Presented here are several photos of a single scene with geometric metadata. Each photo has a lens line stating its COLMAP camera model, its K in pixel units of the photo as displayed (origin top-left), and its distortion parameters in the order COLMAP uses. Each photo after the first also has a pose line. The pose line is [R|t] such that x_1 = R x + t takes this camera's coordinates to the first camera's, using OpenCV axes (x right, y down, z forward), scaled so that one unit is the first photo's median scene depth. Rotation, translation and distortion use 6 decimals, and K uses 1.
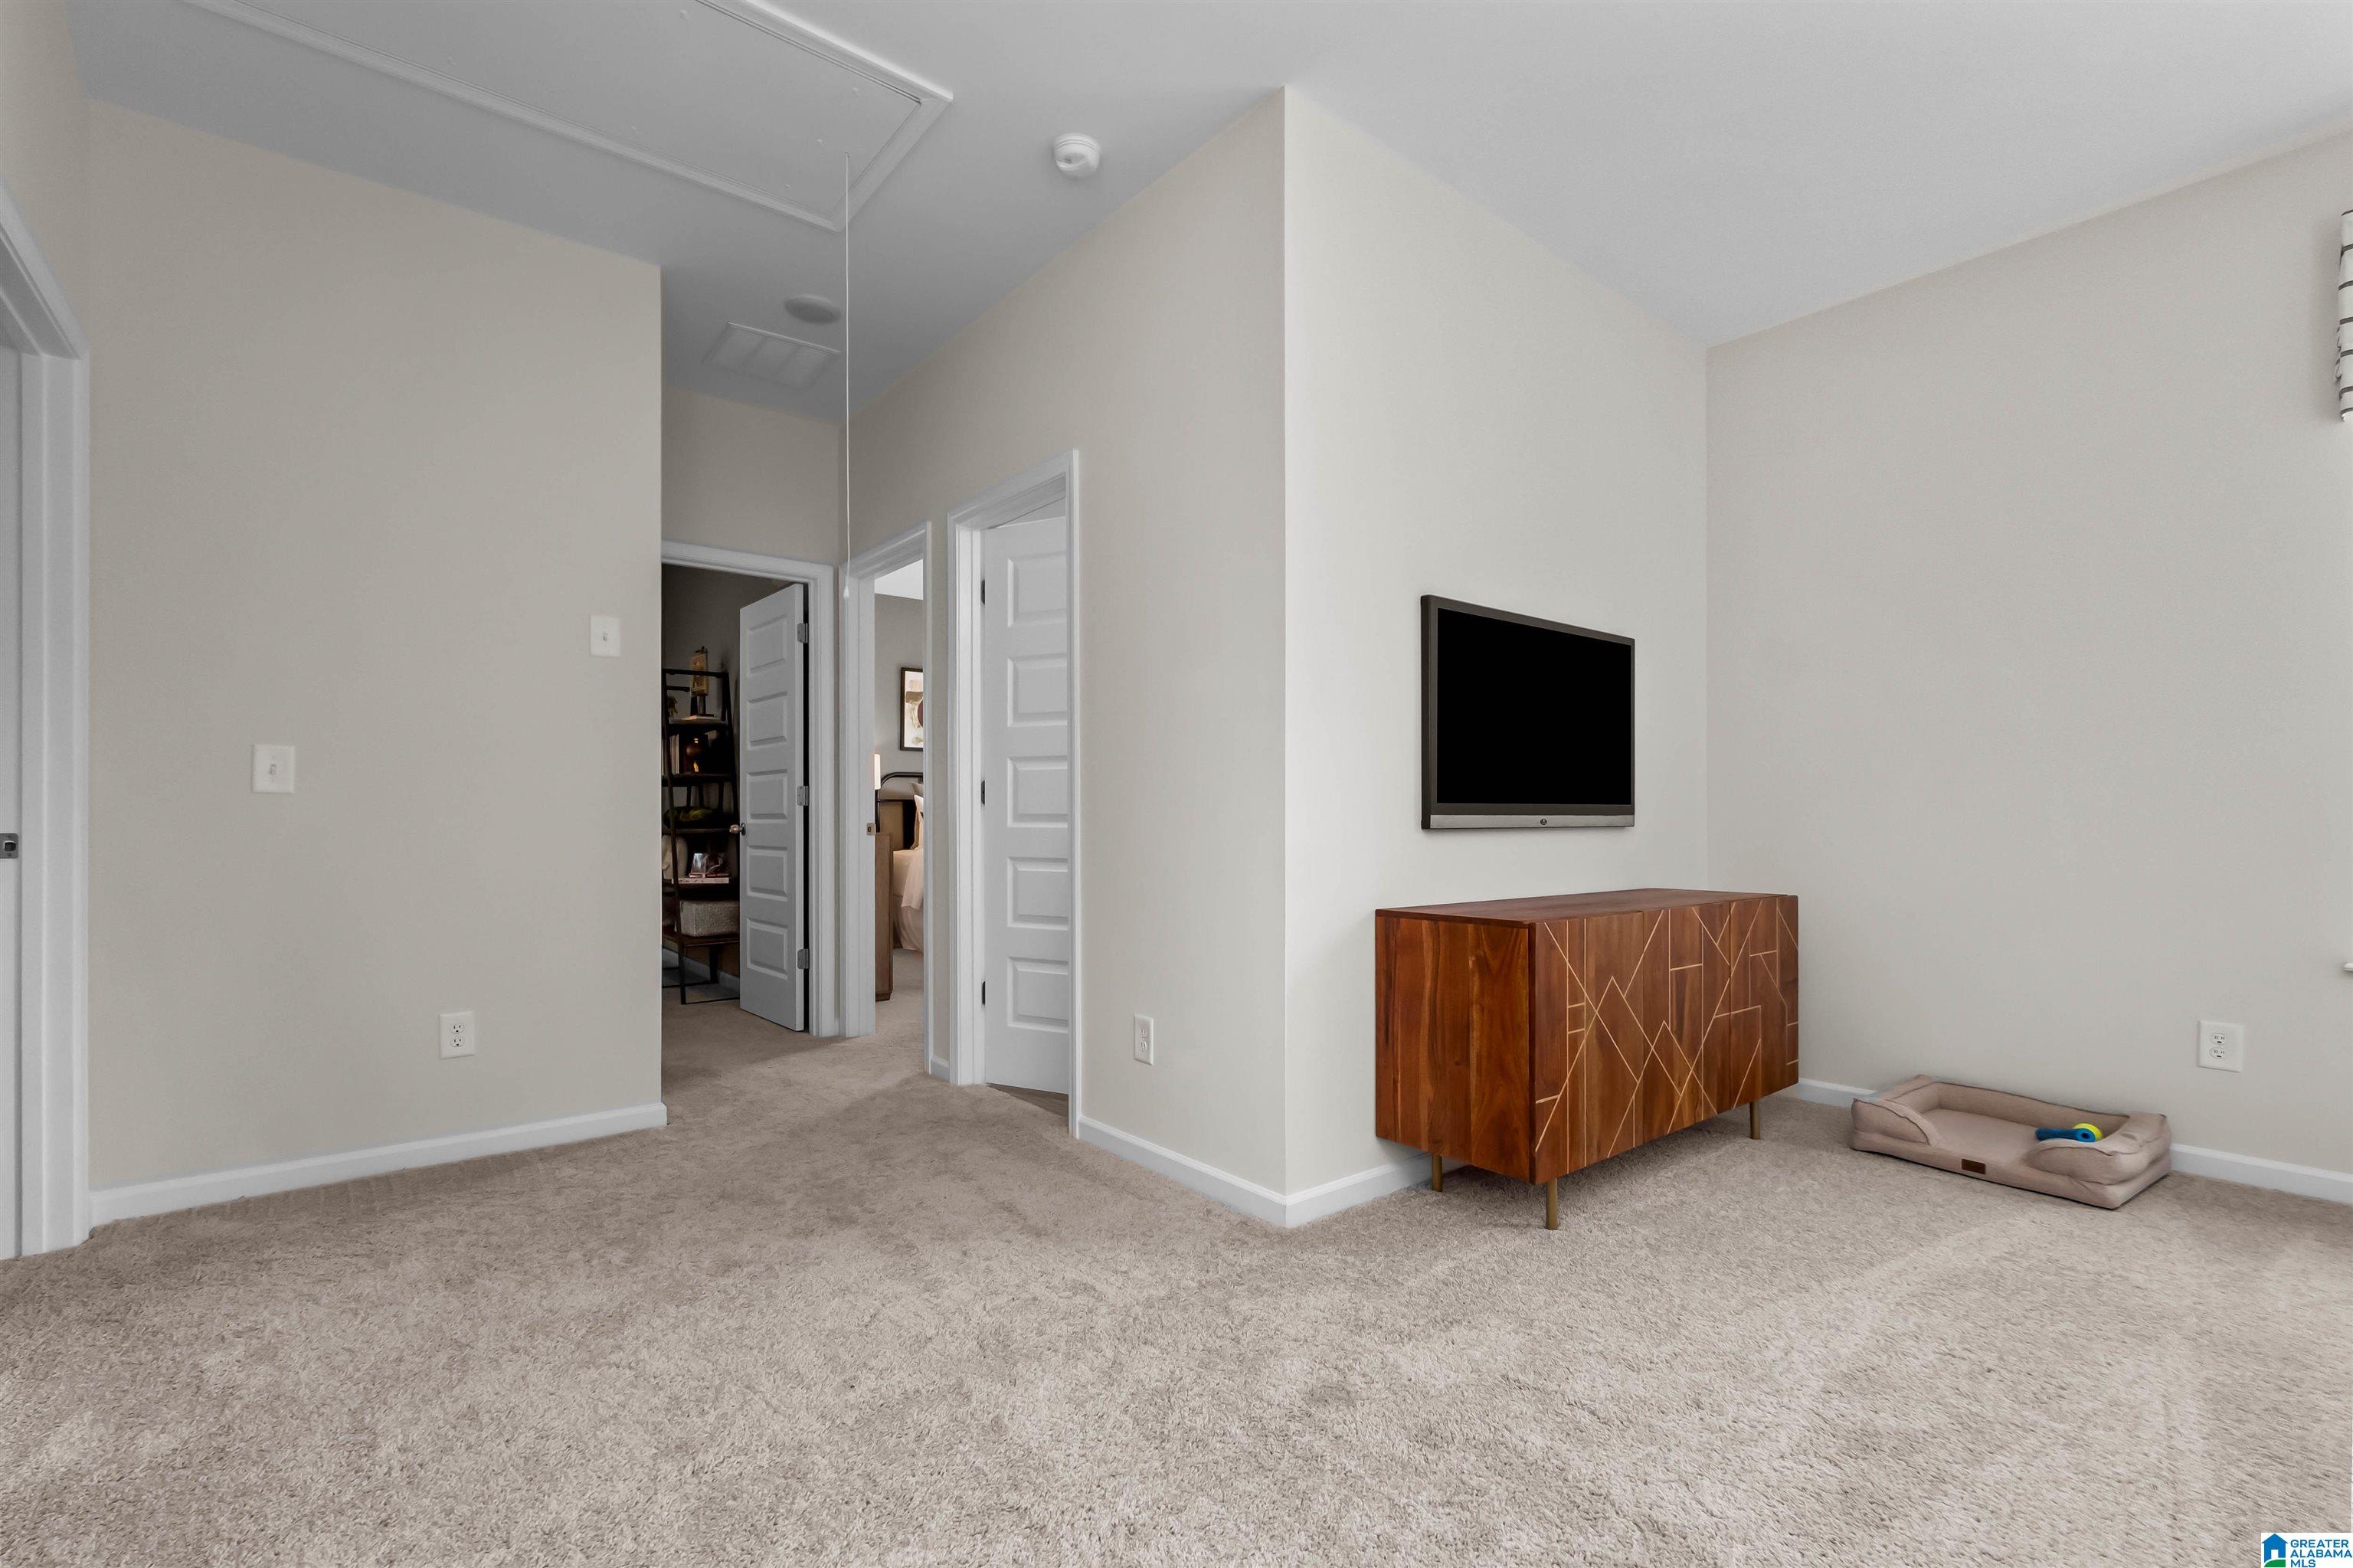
lens RADIAL K [[1034.3, 0, 1172.3], [0, 1034.3, 798.4], [0, 0, 1]] dist [-0.002244, 0.000330]
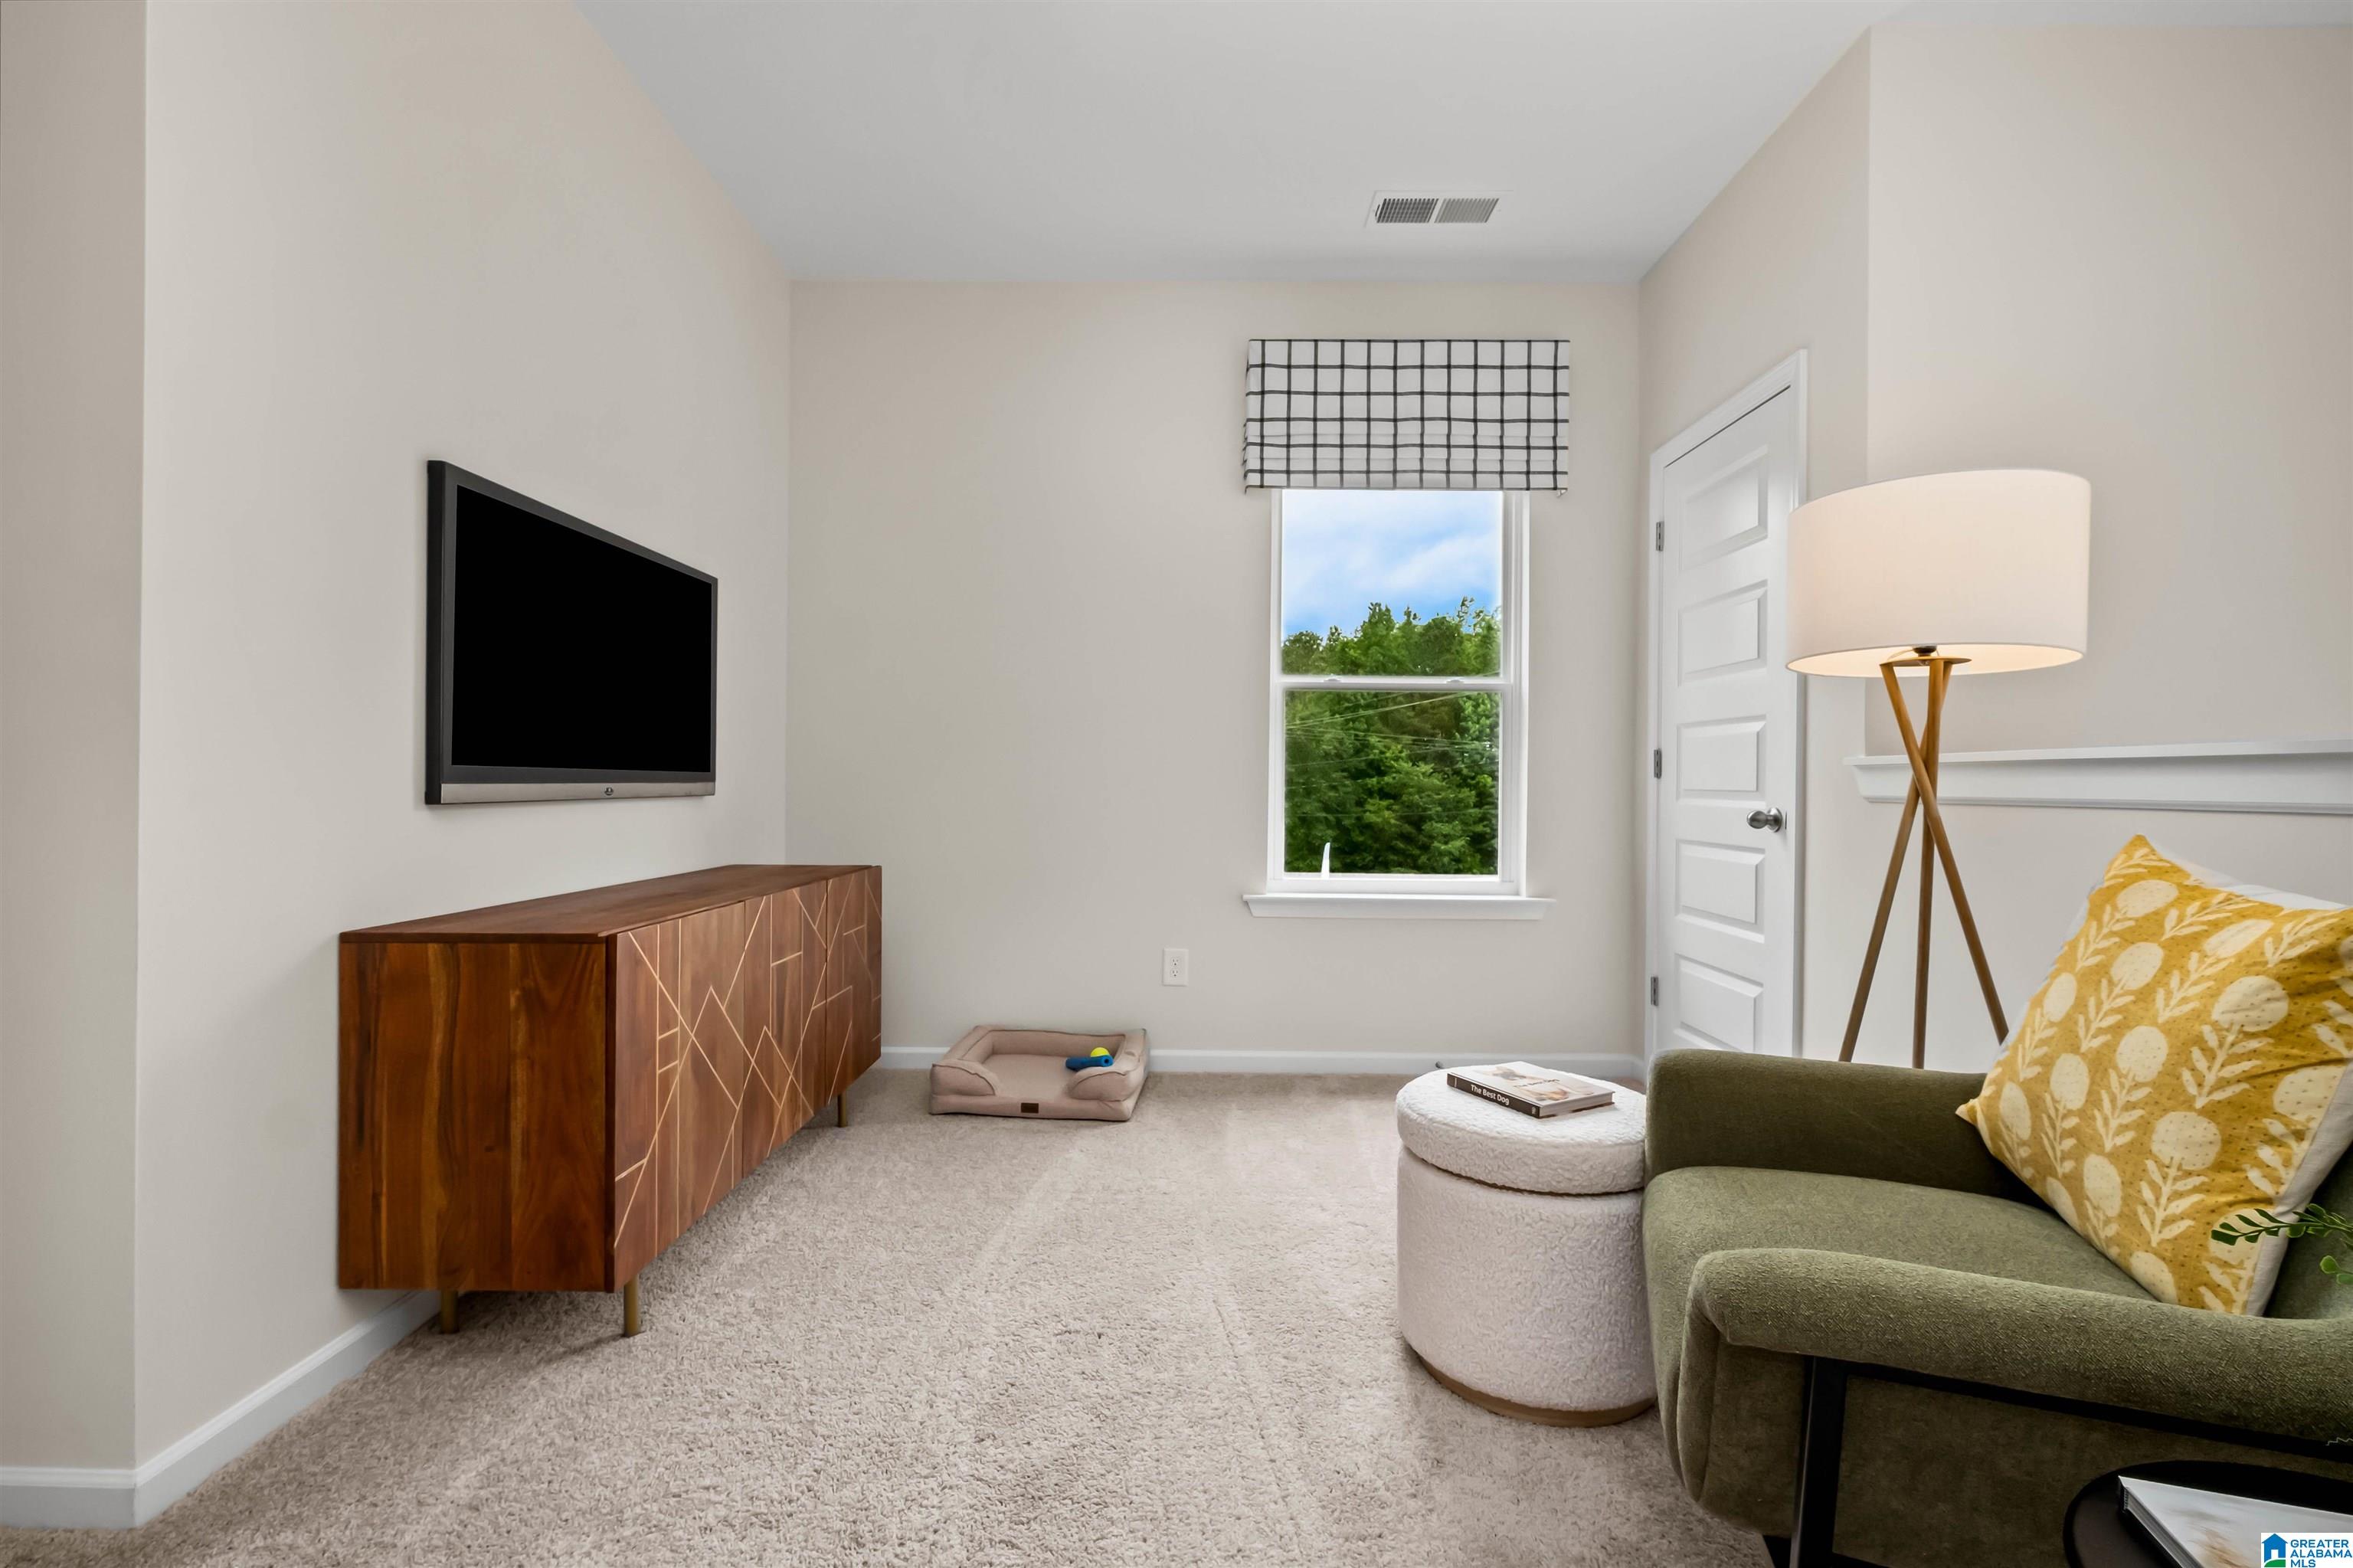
lens RADIAL K [[1031.3, 0, 1176.5], [0, 1031.3, 784.0], [0, 0, 1]] dist [-0.004302, 0.000298]
pose [[0.635482, 0.002089, 0.772113, 0.037244], [-0.021641, 0.999652, 0.015108, -0.004995], [-0.771812, -0.026310, 0.635306, 0.215393]]
